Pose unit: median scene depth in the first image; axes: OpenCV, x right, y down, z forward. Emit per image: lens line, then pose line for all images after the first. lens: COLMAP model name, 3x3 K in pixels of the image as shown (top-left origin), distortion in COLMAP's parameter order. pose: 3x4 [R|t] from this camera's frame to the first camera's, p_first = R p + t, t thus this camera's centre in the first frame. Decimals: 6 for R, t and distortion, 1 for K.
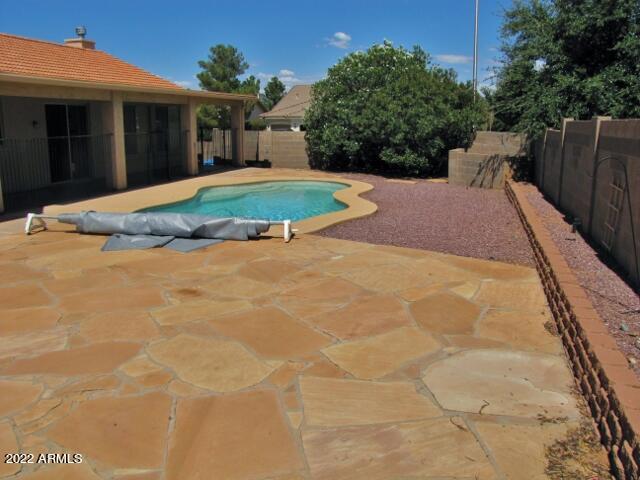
lens RADIAL K [[545.3, 0, 325.7], [0, 545.3, 240.7], [0, 0, 1]] dist [-0.158527, 0.133638]
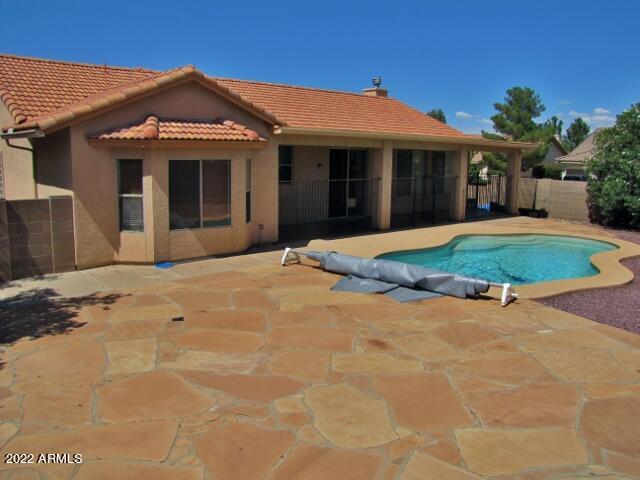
lens RADIAL K [[545.3, 0, 320.4], [0, 545.3, 236.6], [0, 0, 1]] dist [-0.158527, 0.133638]
pose [[0.845598, 0.087719, -0.526564, 0.140877], [-0.125497, 0.991427, -0.036373, -0.043654], [0.518859, 0.096839, 0.849357, 0.008740]]
